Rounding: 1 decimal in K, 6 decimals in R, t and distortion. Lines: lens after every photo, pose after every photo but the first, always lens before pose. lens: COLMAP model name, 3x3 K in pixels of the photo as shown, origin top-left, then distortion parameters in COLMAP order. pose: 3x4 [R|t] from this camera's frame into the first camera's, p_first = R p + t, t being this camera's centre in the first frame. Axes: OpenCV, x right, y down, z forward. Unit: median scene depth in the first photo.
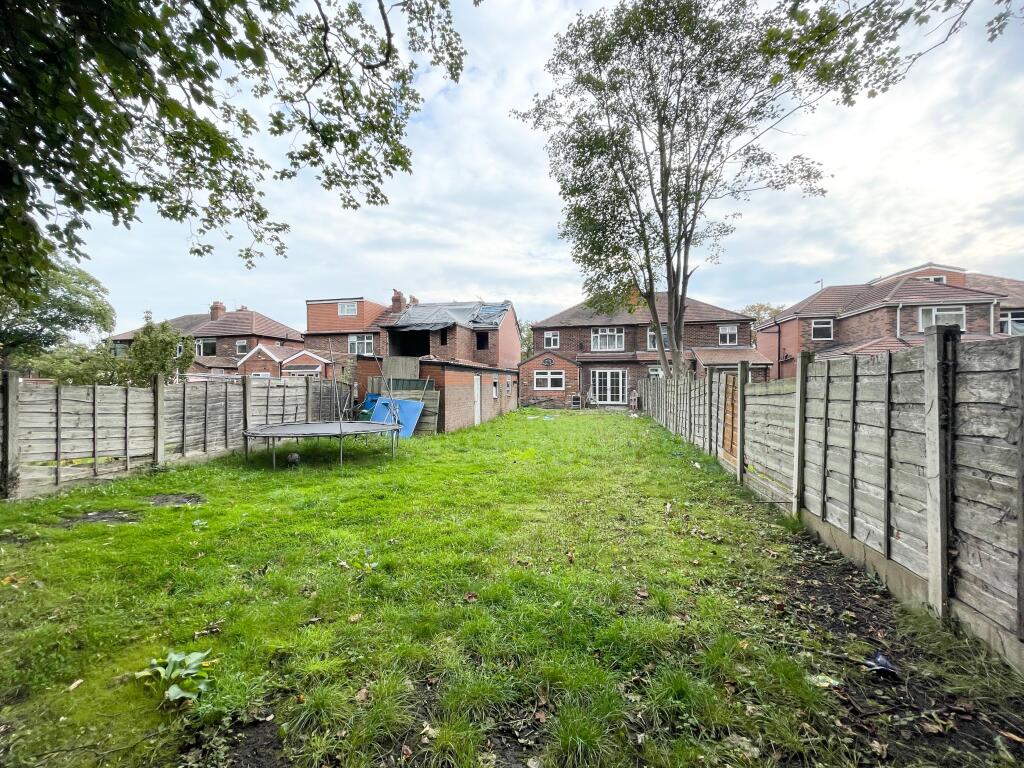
lens RADIAL K [[410.4, 0, 509.4], [0, 410.4, 385.3], [0, 0, 1]] dist [-0.002480, 0.000357]
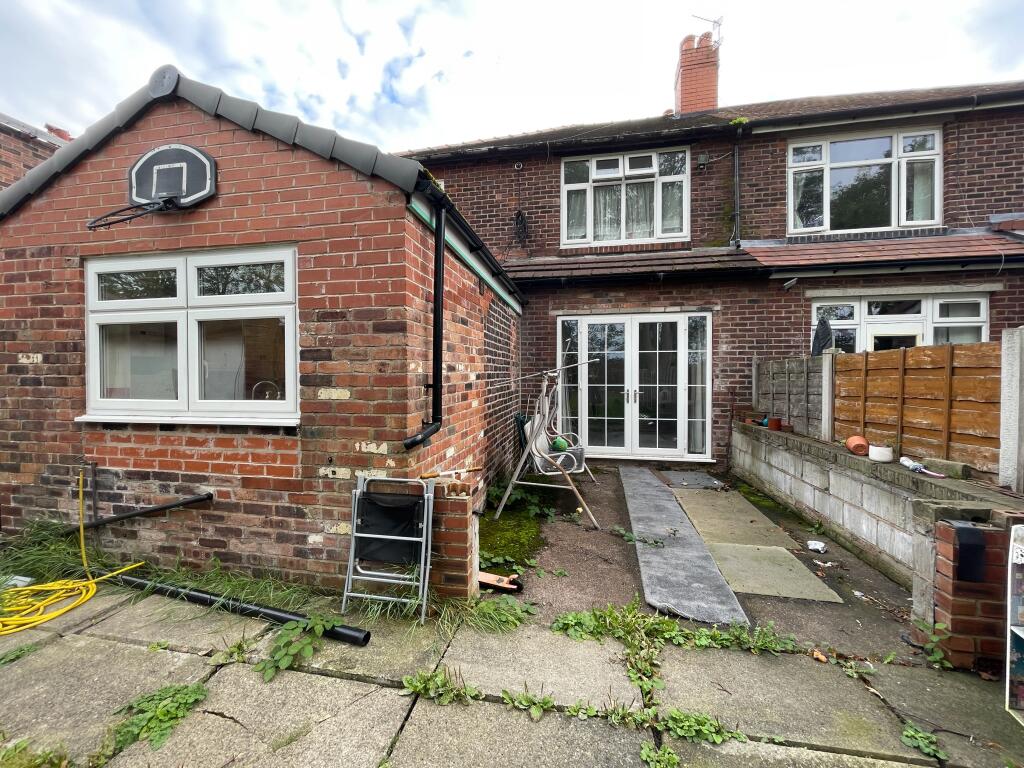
lens RADIAL K [[410.4, 0, 510.4], [0, 410.4, 381.0], [0, 0, 1]] dist [-0.002480, 0.000357]
pose [[0.999126, -0.002606, 0.041709, 0.162755], [0.002426, 0.999988, 0.004365, -0.000335], [-0.041720, -0.004260, 0.999120, 0.769555]]
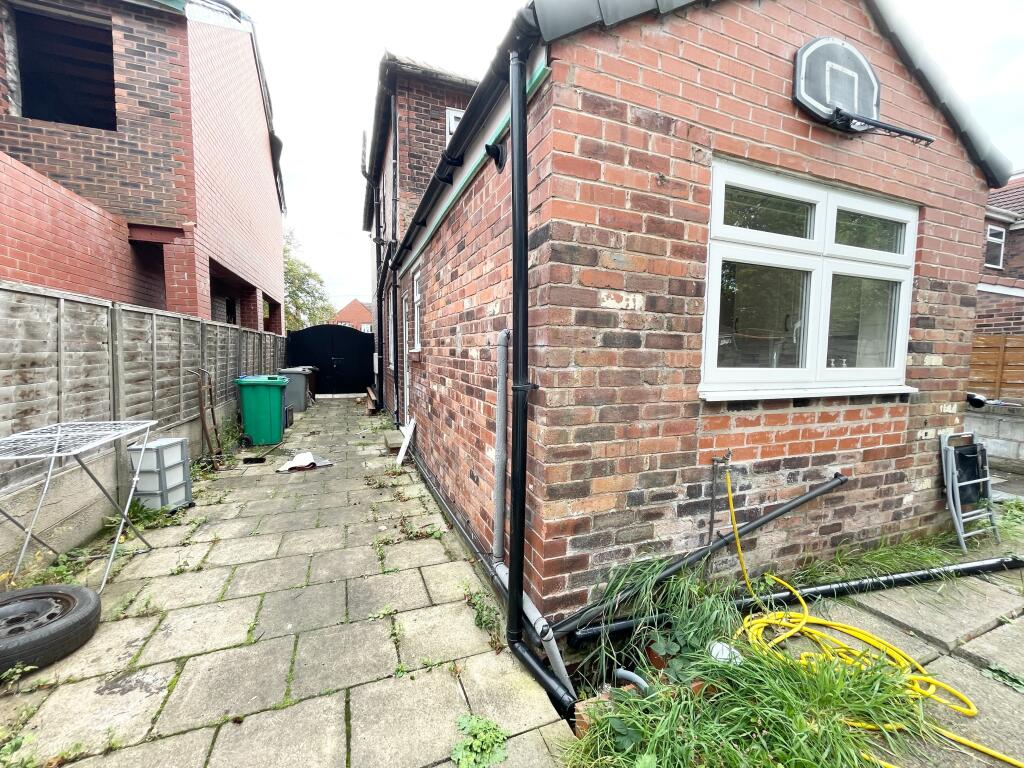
lens RADIAL K [[410.4, 0, 511.6], [0, 410.4, 380.5], [0, 0, 1]] dist [-0.002480, 0.000357]
pose [[0.823218, -0.028430, 0.567013, -0.018061], [-0.009859, 0.997879, 0.064347, 0.002440], [-0.567639, -0.058562, 0.821192, 0.842764]]
